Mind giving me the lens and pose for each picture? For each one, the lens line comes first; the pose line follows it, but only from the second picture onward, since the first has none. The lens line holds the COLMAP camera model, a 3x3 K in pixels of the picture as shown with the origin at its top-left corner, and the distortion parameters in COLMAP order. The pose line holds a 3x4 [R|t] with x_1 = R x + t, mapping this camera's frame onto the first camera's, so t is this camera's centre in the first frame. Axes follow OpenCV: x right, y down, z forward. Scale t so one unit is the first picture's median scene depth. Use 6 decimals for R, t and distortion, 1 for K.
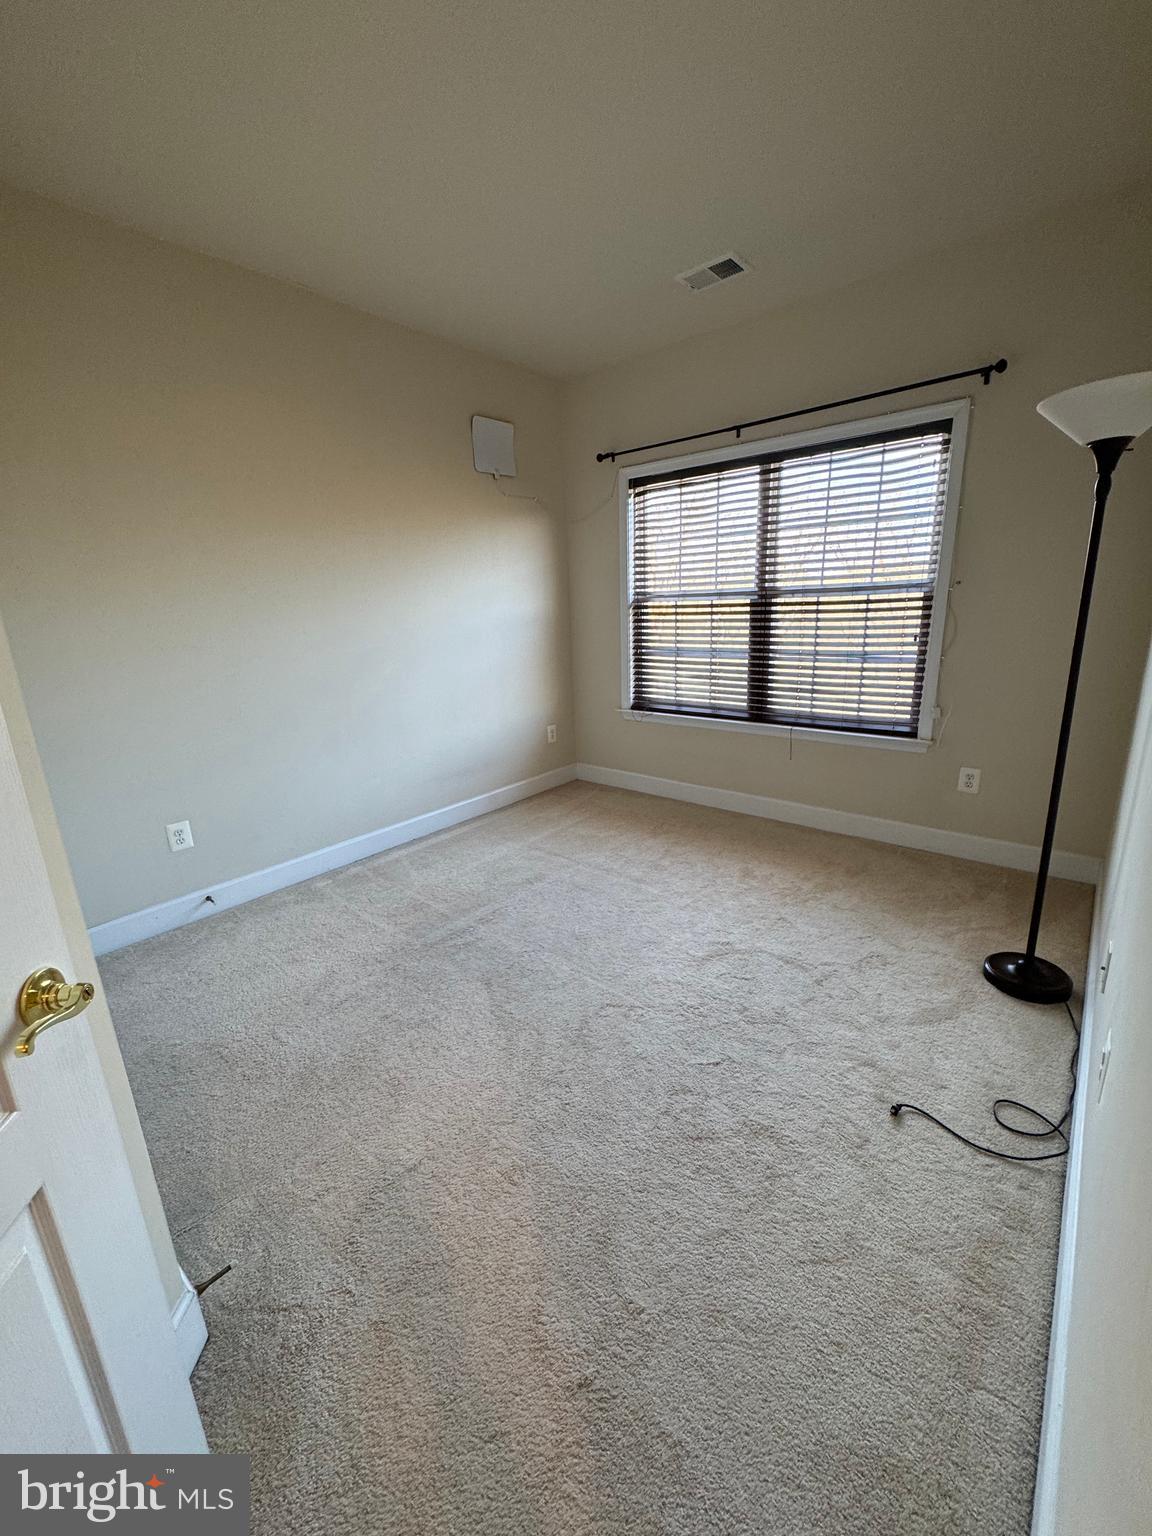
lens RADIAL K [[614.7, 0, 573.0], [0, 614.7, 762.5], [0, 0, 1]] dist [-0.001728, -0.000455]
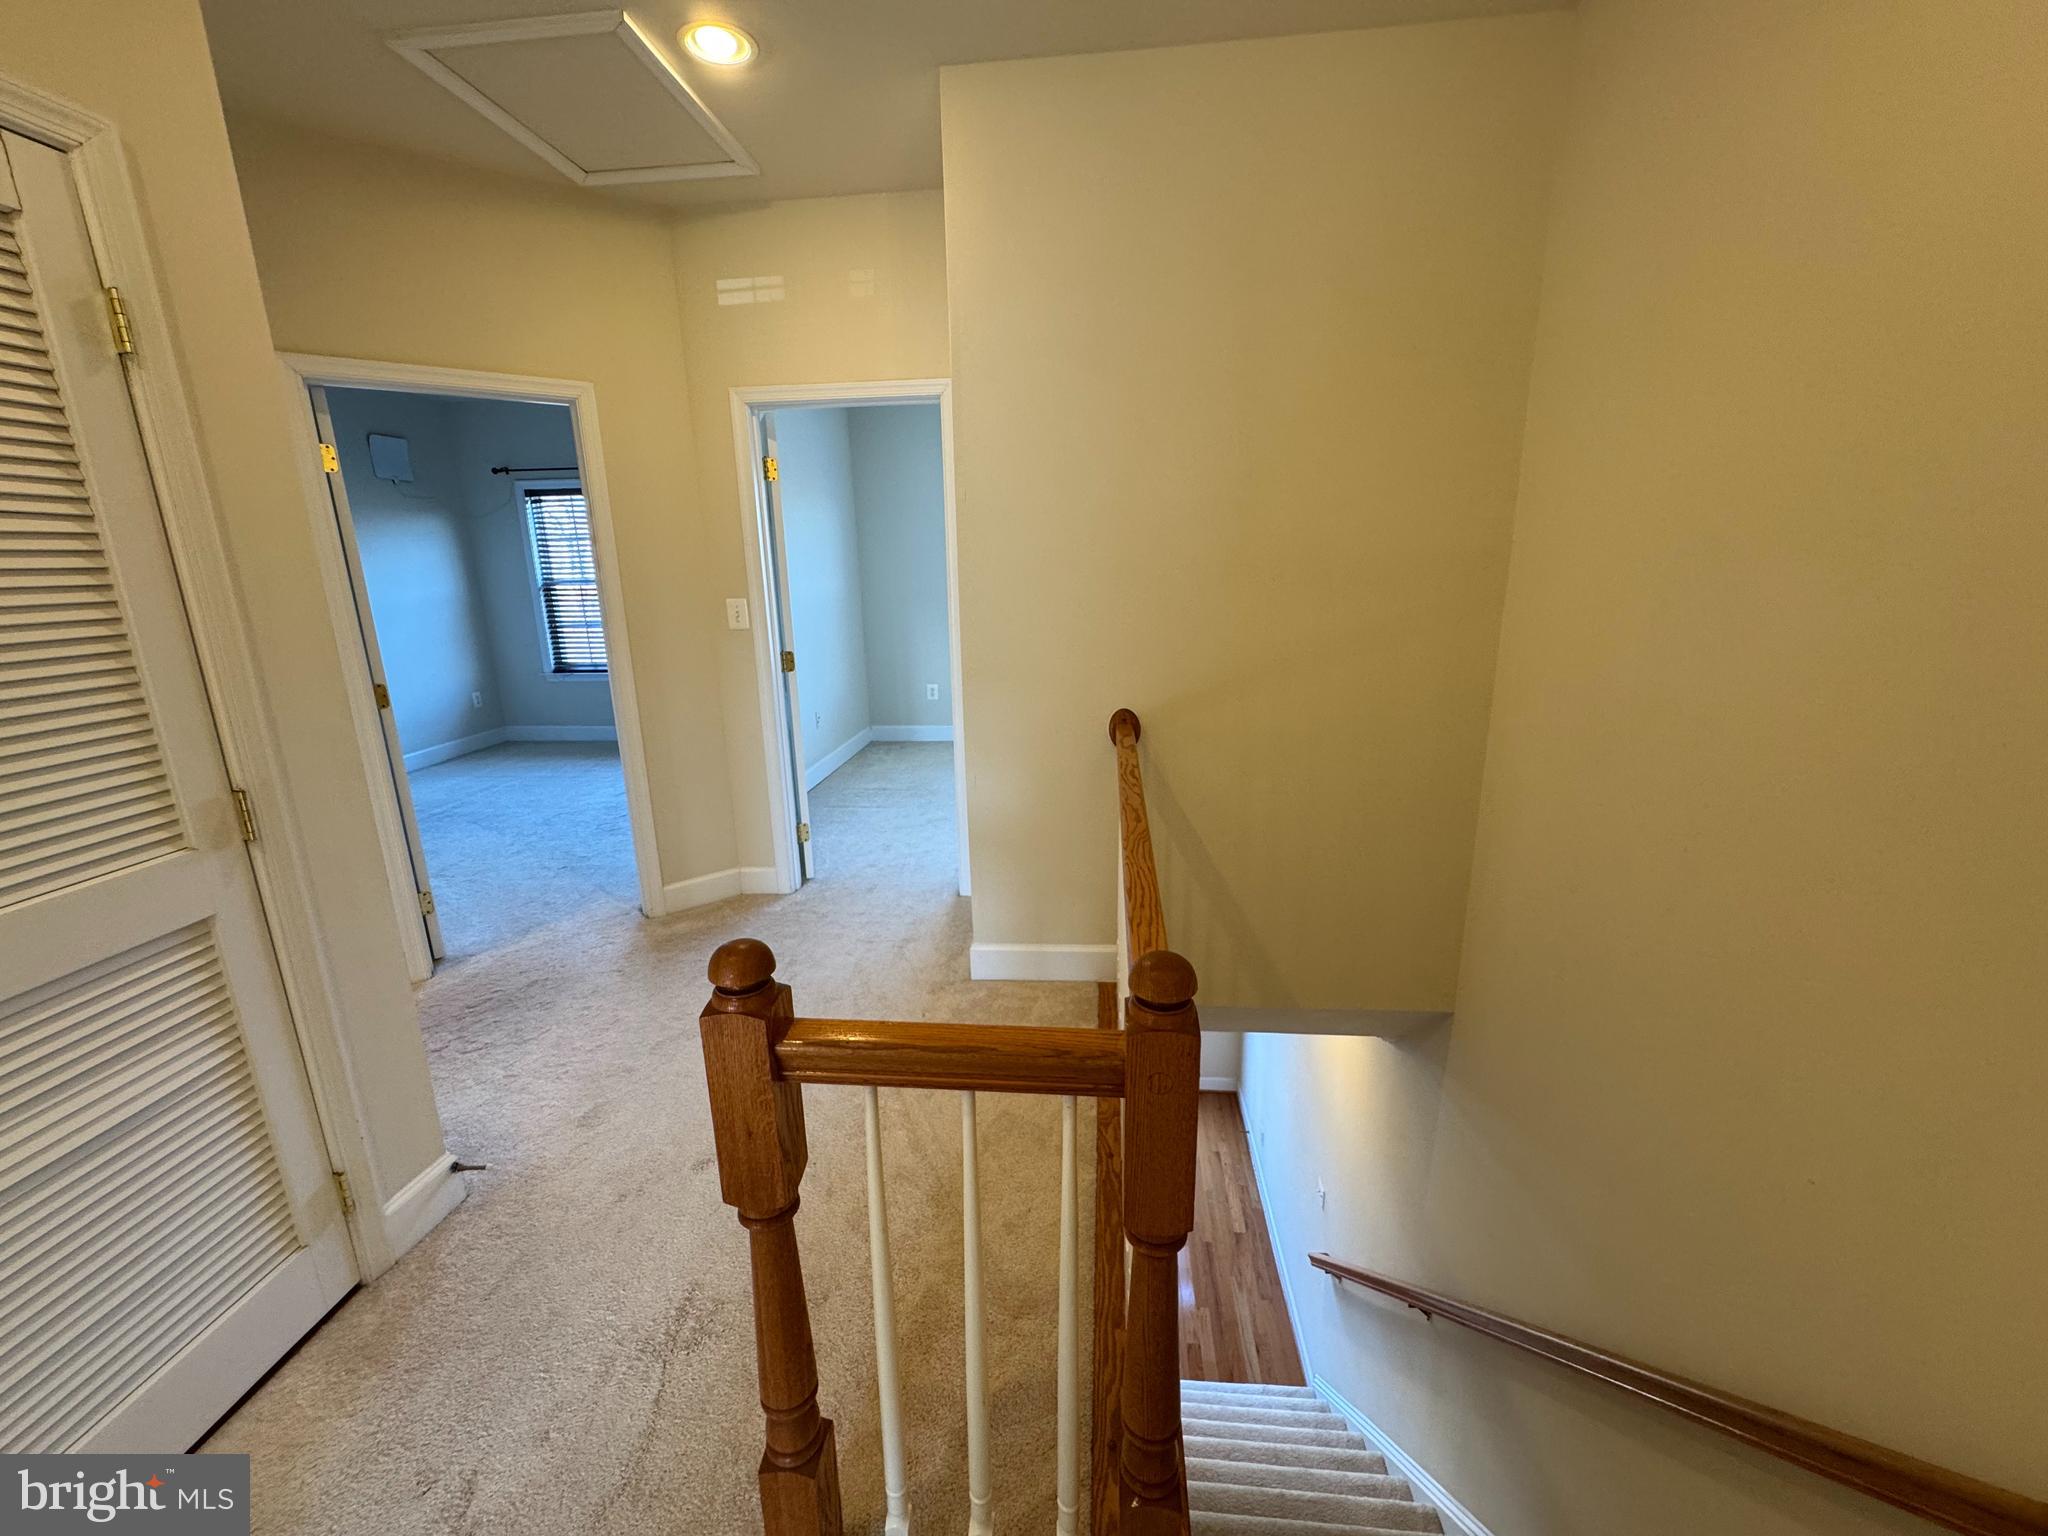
lens RADIAL K [[819.6, 0, 1016.6], [0, 819.6, 778.8], [0, 0, 1]] dist [-0.001728, -0.000455]
pose [[0.820537, -0.124387, 0.557895, -0.089041], [0.138955, 0.990163, 0.016394, 0.235763], [-0.554446, 0.064071, 0.829750, -0.896780]]
